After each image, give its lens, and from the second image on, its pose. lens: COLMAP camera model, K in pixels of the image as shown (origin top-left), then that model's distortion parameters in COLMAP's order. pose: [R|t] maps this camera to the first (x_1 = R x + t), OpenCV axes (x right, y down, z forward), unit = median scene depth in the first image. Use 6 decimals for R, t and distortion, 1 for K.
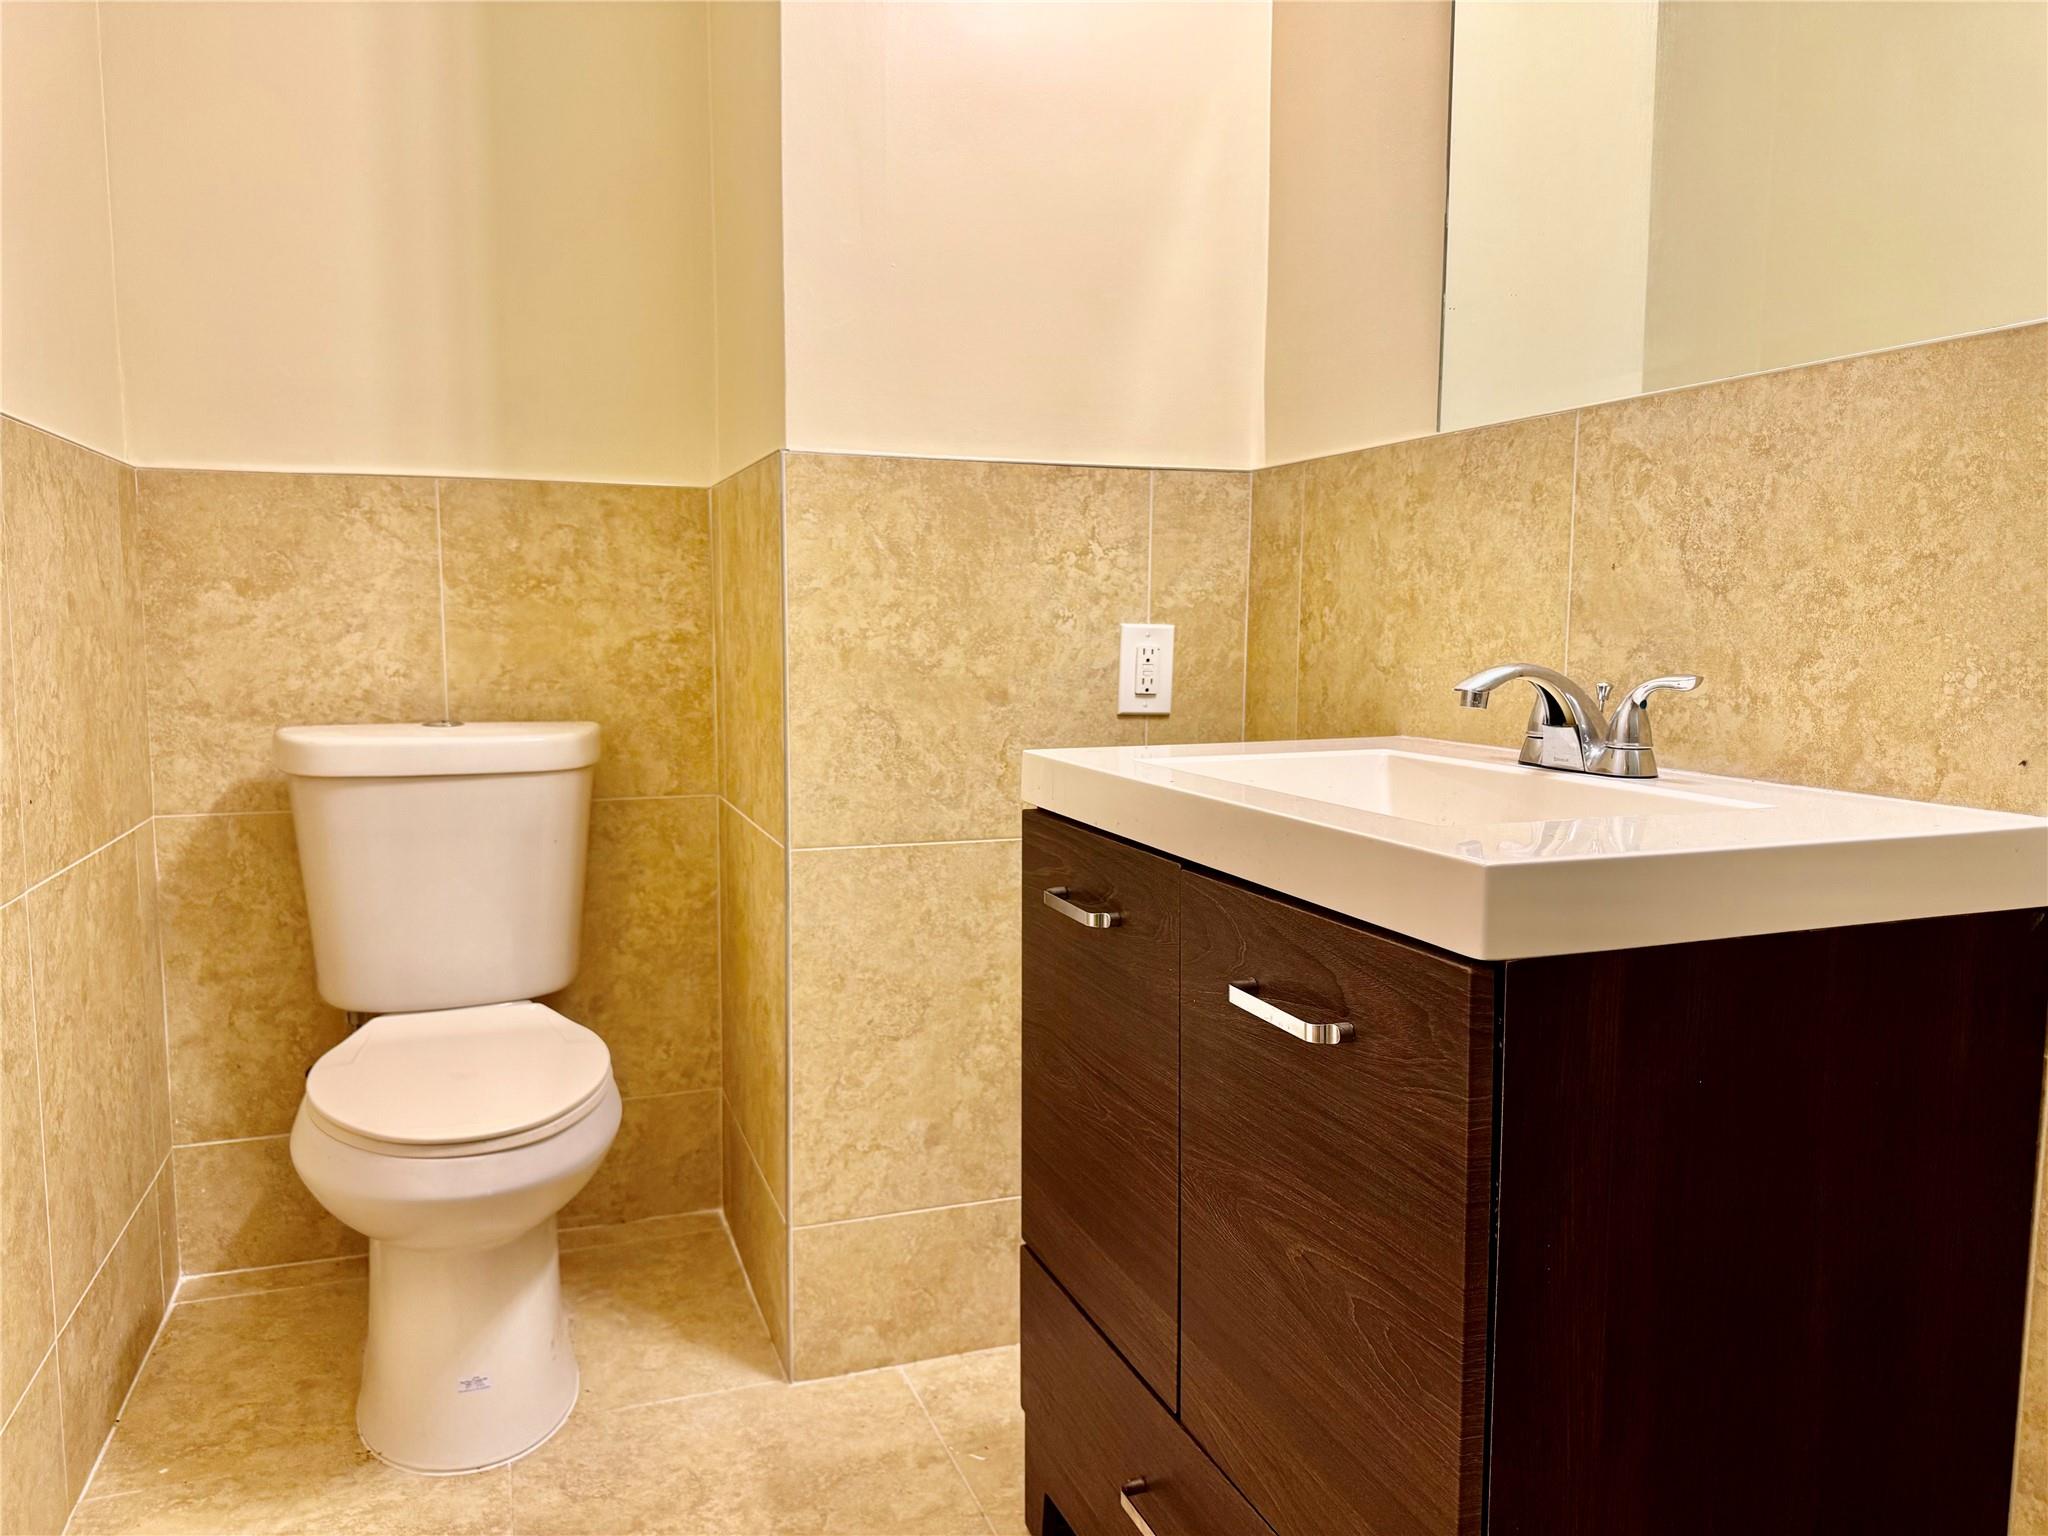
lens RADIAL K [[1450.2, 0, 1030.3], [0, 1450.2, 764.5], [0, 0, 1]] dist [0.106611, -0.139760]
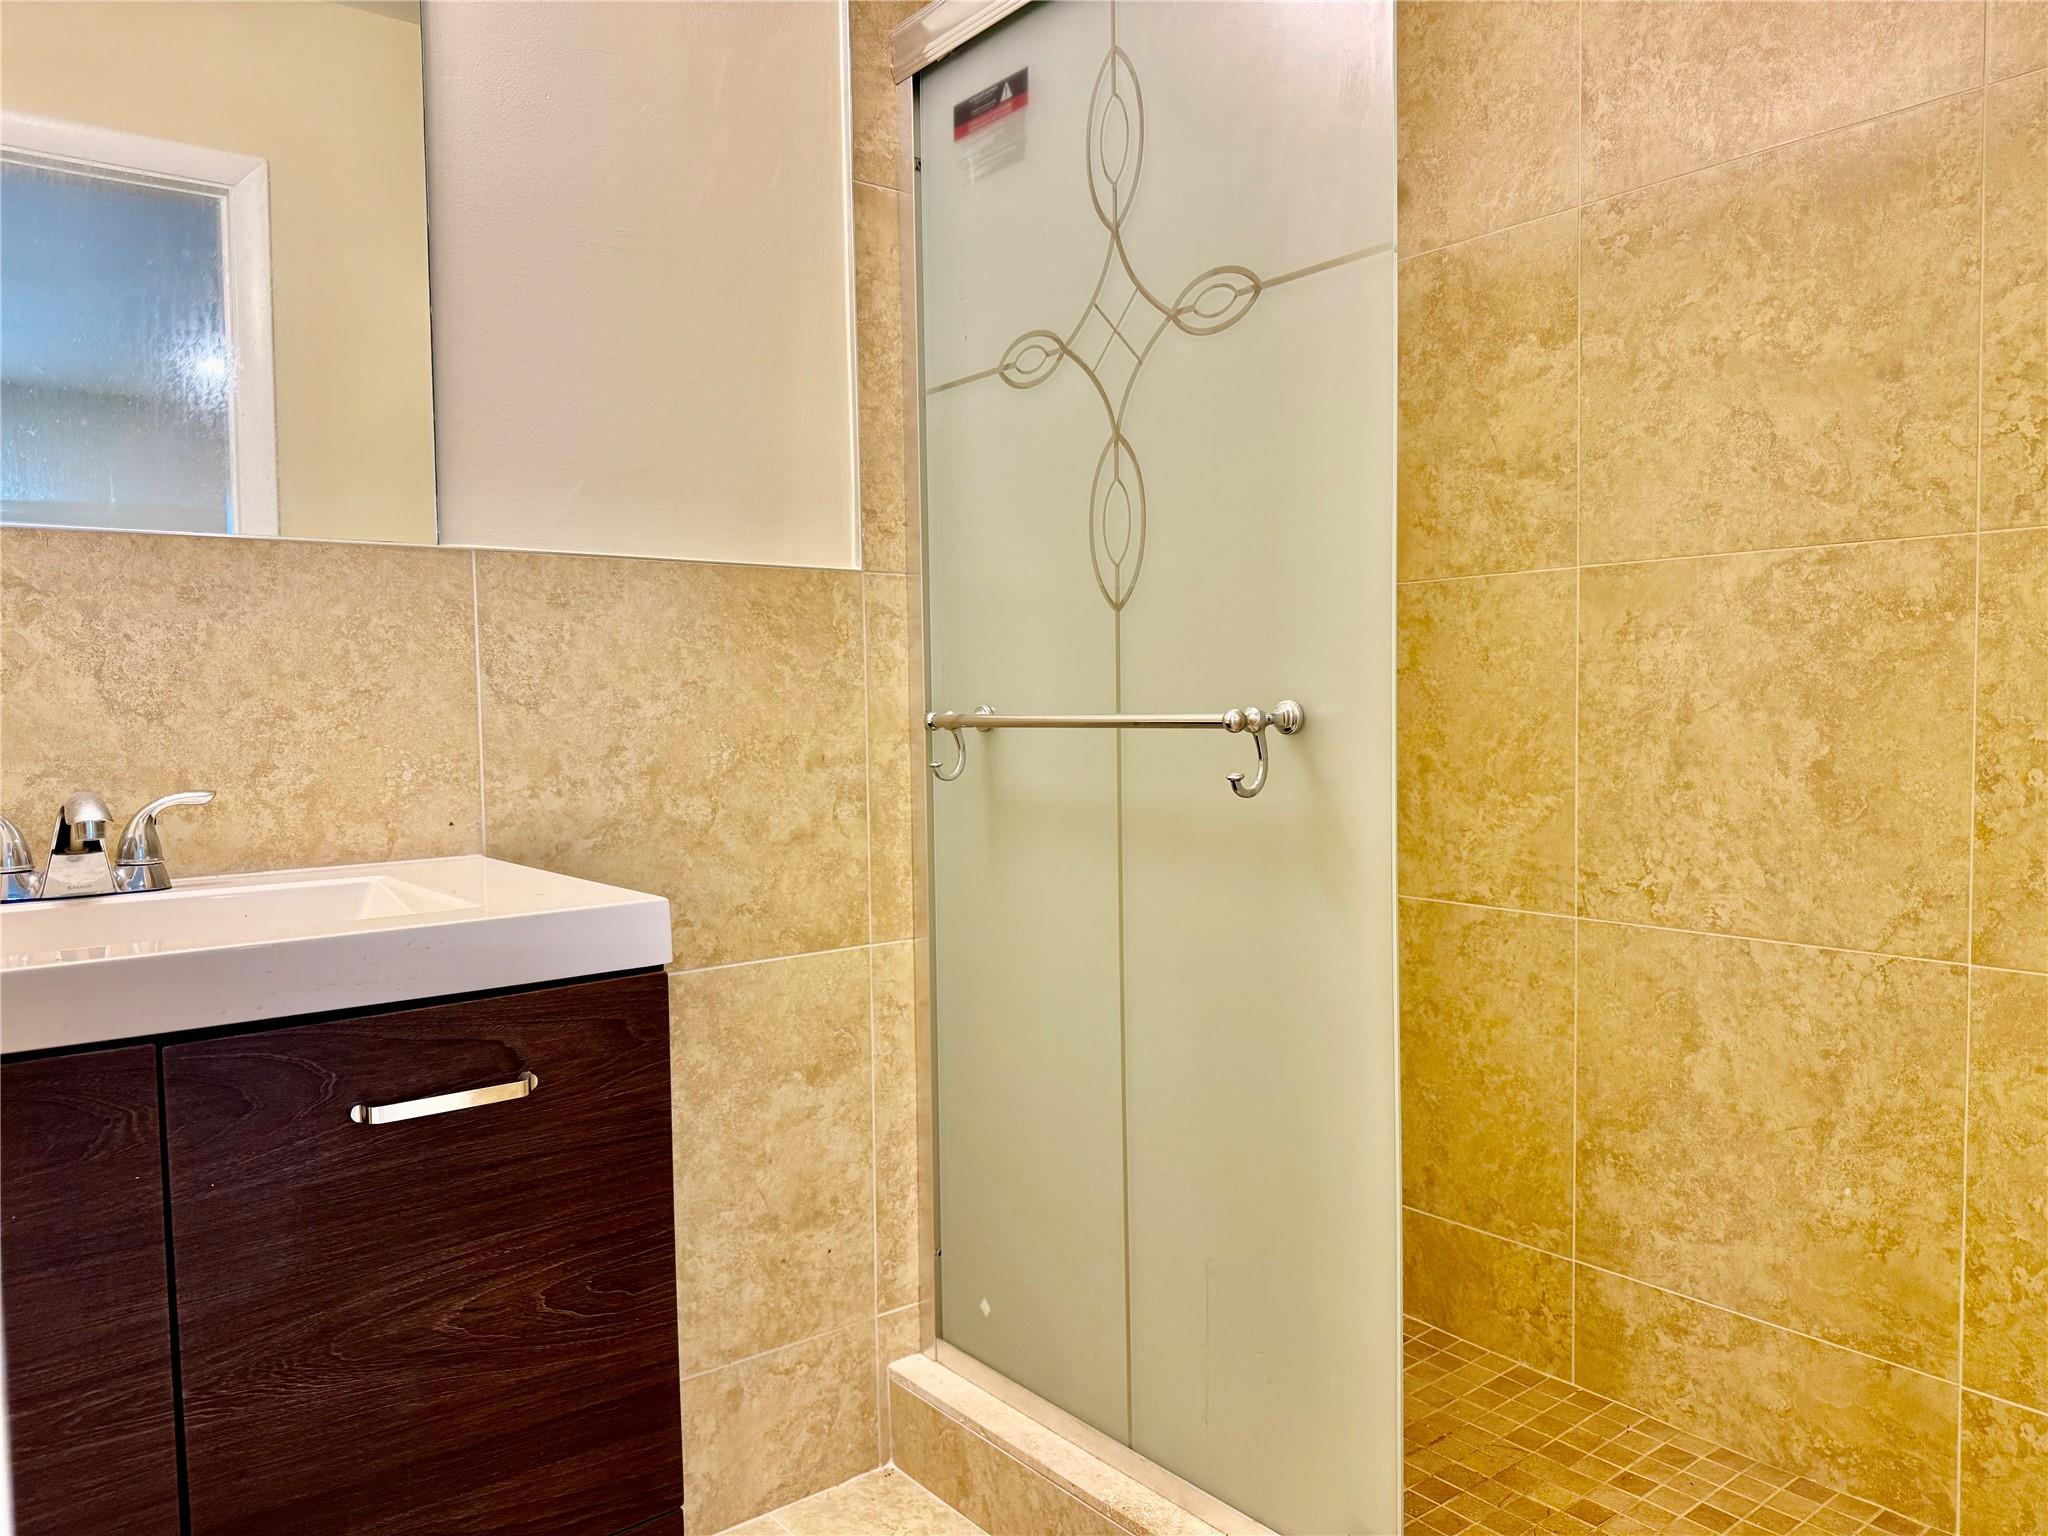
lens RADIAL K [[1450.2, 0, 1030.3], [0, 1450.2, 764.5], [0, 0, 1]] dist [0.106611, -0.139760]
pose [[-0.304421, -0.045571, 0.951447, -0.890873], [0.110694, 0.990395, 0.082854, -0.110932], [-0.946084, 0.130542, -0.296453, 0.773589]]
